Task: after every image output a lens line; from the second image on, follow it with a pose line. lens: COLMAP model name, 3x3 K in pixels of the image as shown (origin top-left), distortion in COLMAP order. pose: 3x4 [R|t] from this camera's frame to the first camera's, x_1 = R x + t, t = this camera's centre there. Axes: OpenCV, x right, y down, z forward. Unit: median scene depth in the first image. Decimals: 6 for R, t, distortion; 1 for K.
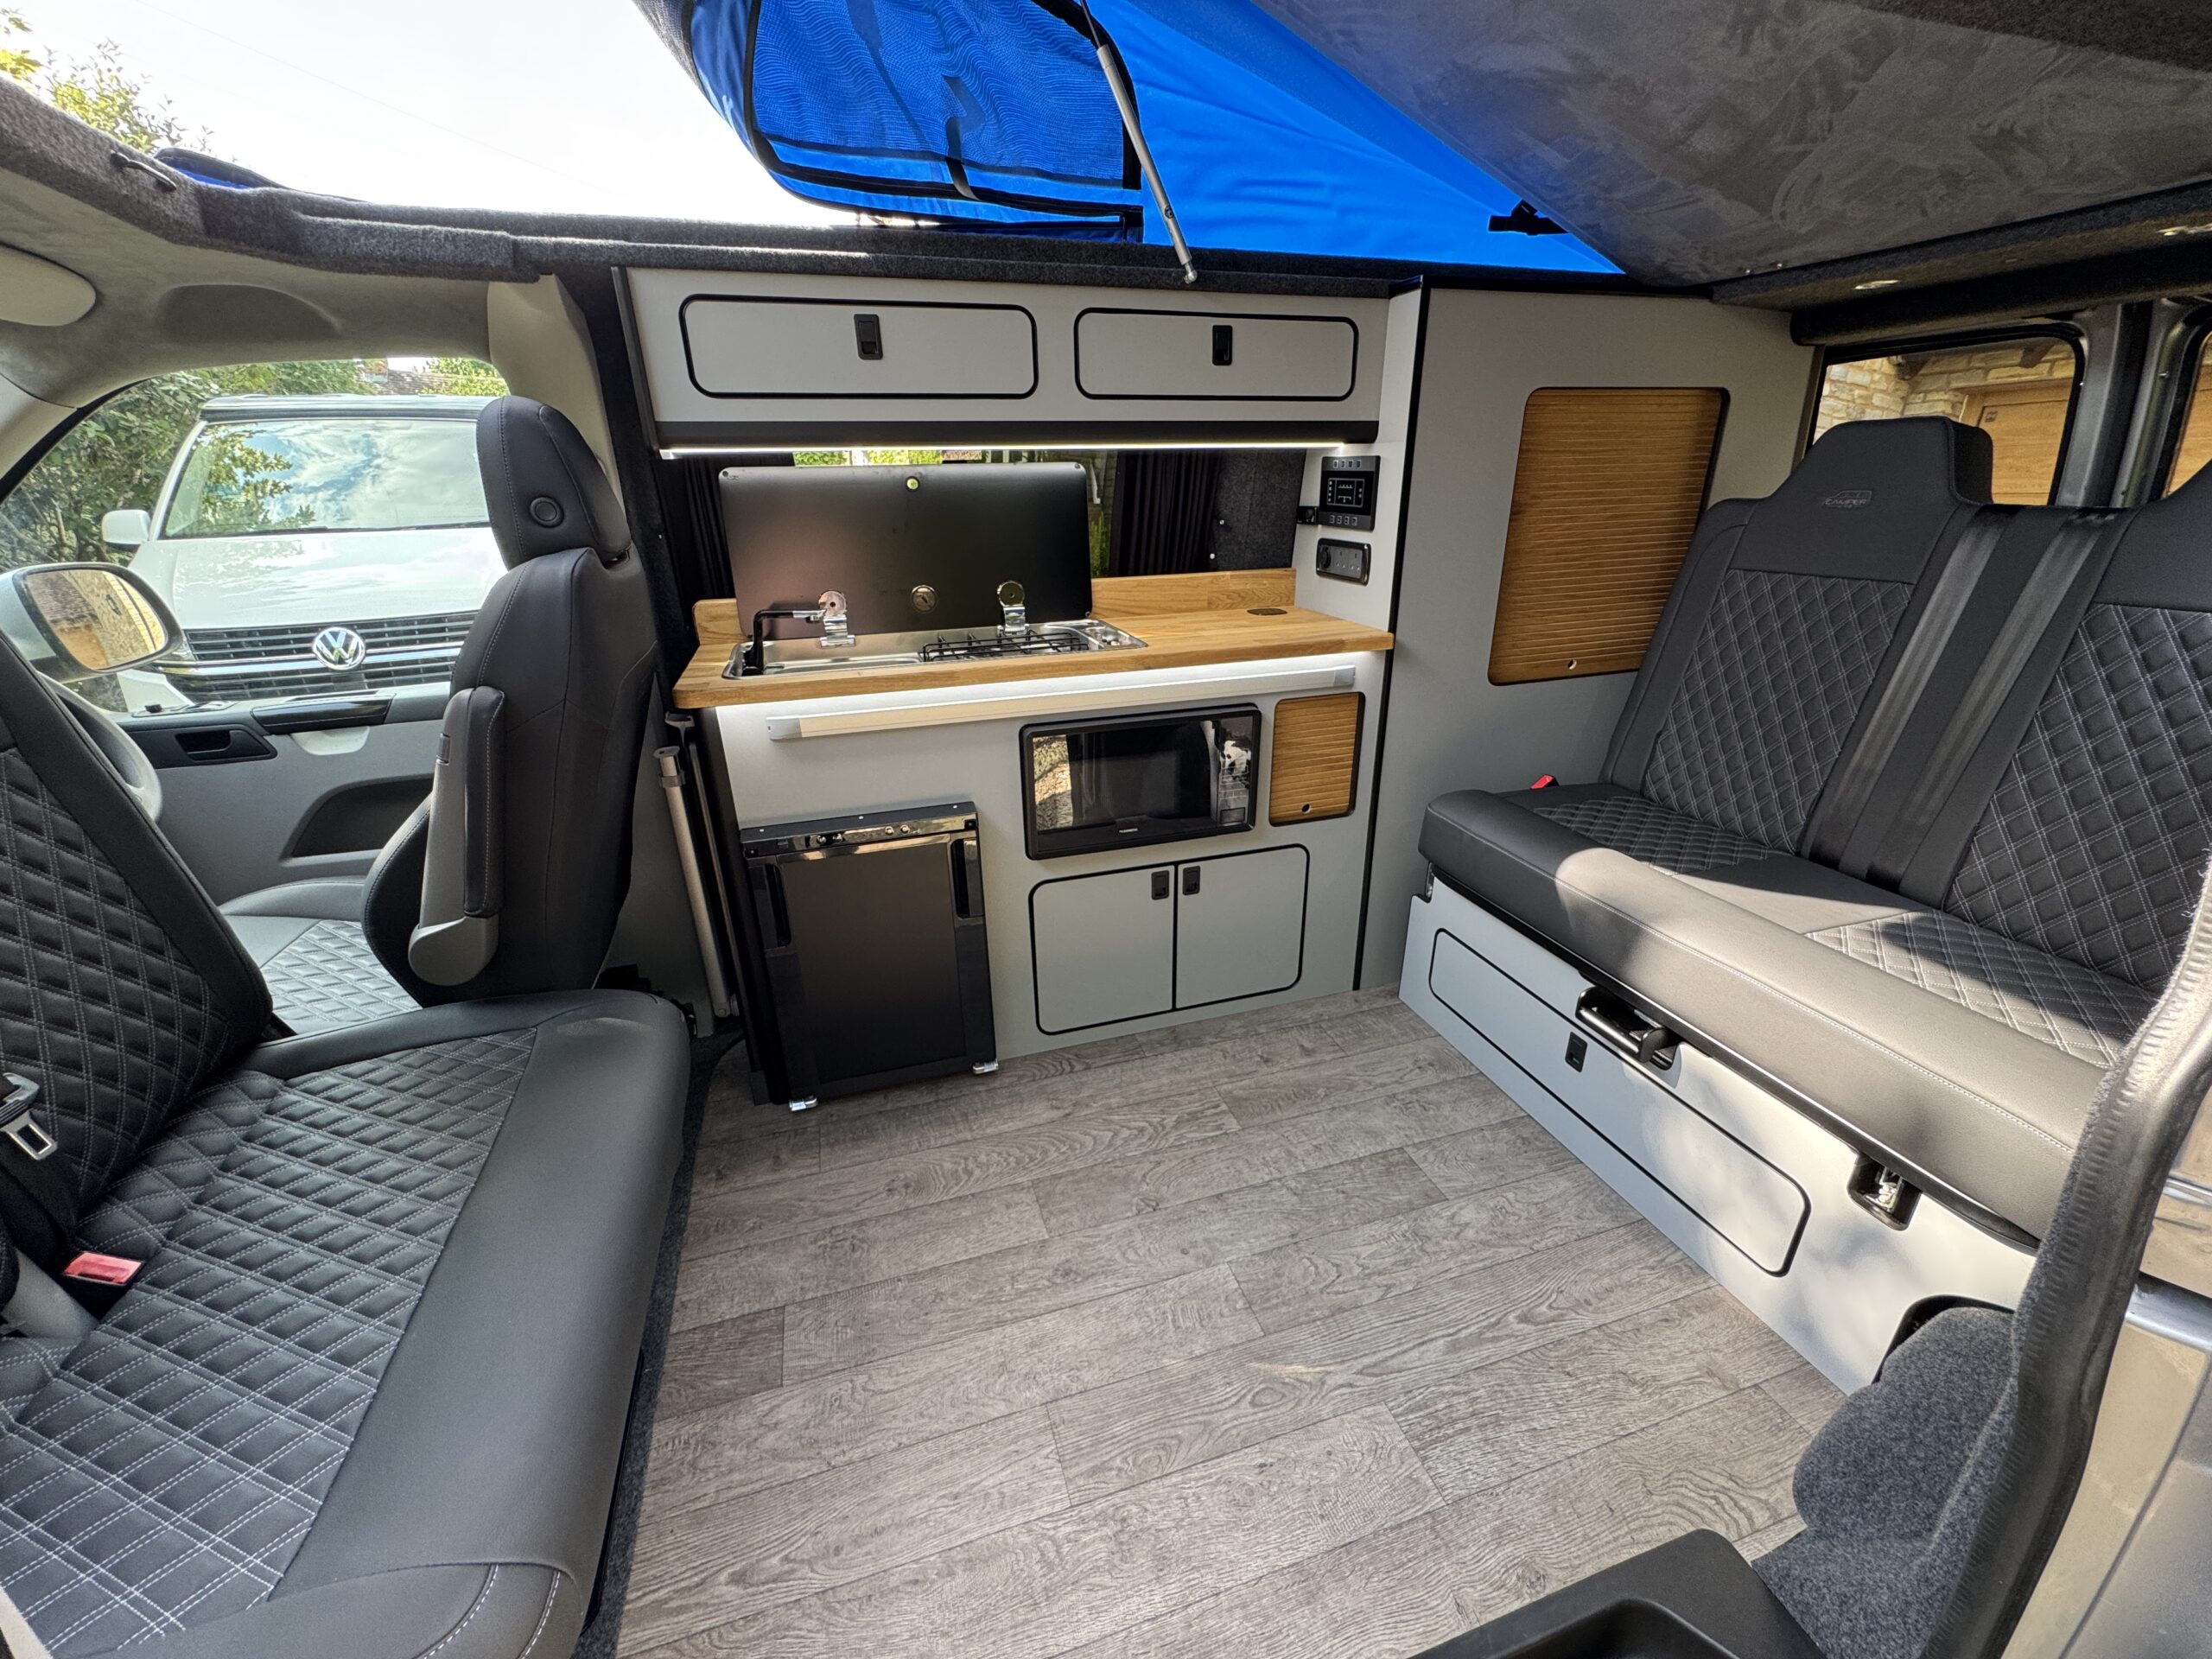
lens RADIAL K [[885.0, 0, 1104.4], [0, 885.0, 826.3], [0, 0, 1]] dist [-0.001897, 0.000139]
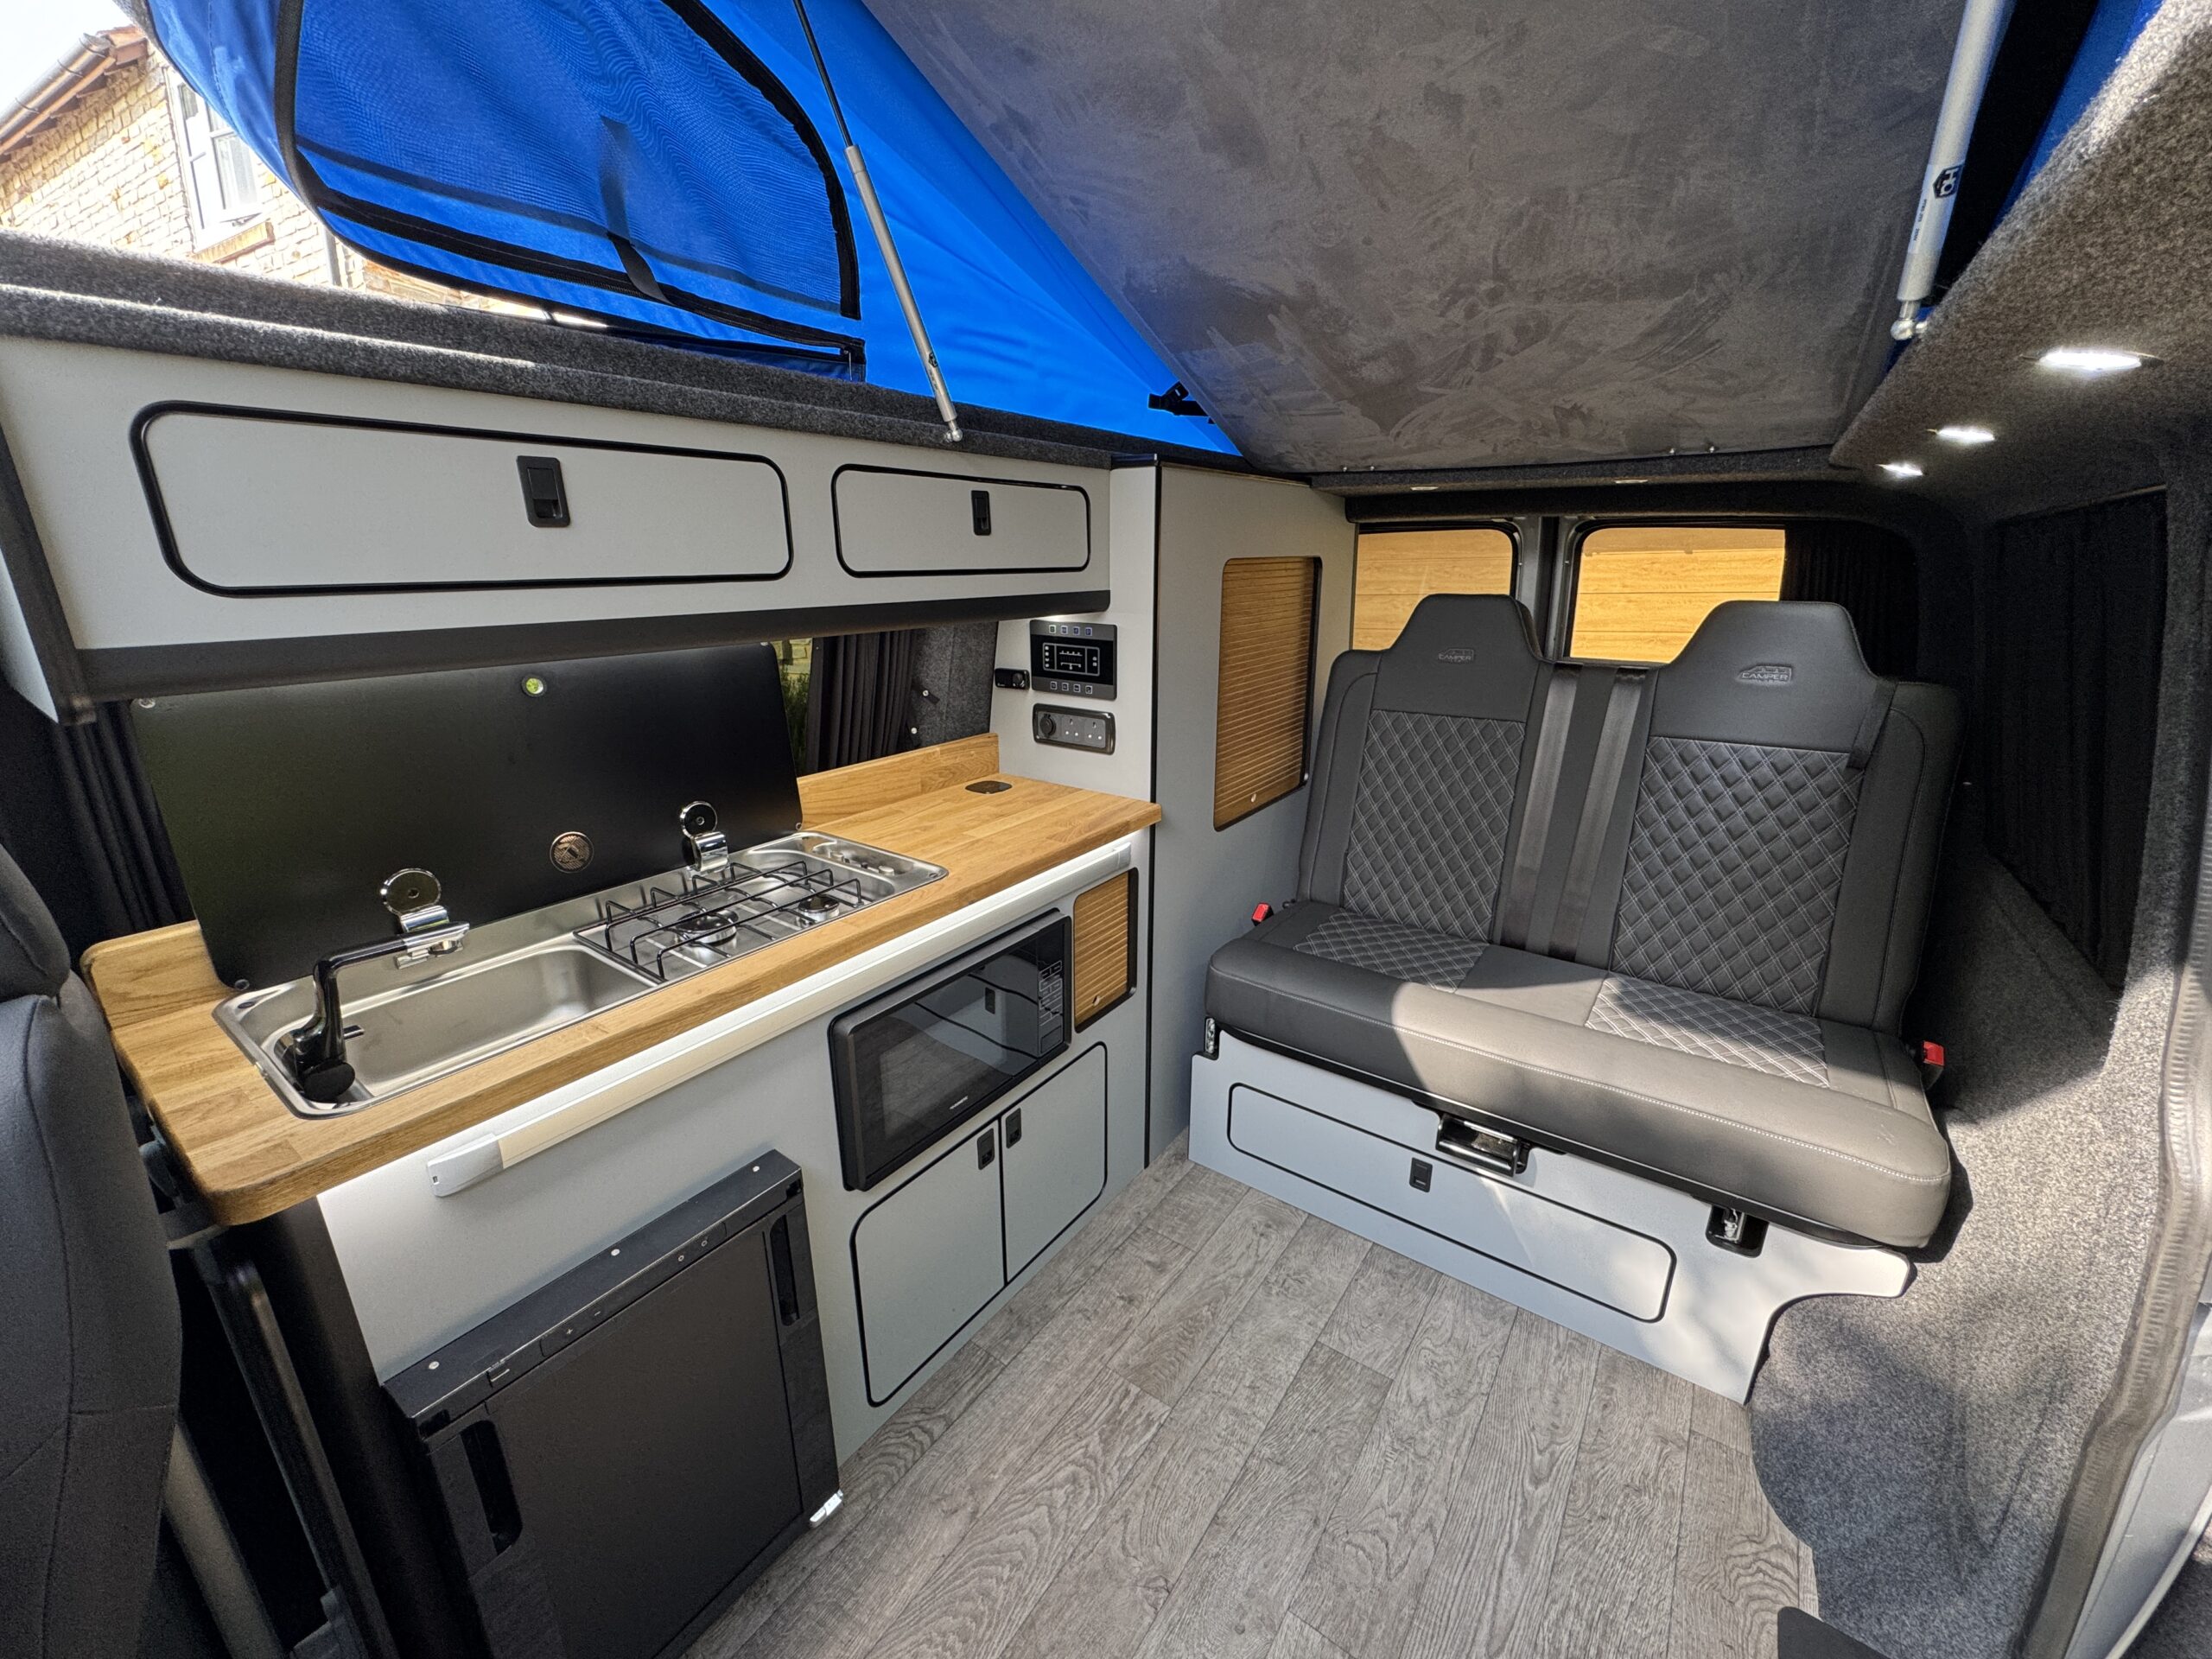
lens RADIAL K [[885.0, 0, 1102.3], [0, 885.0, 827.8], [0, 0, 1]] dist [-0.001897, 0.000139]
pose [[0.799030, -0.164042, 0.578482, -0.322203], [0.212457, 0.977033, -0.016396, -0.218722], [-0.562506, 0.136003, 0.815530, 0.296287]]
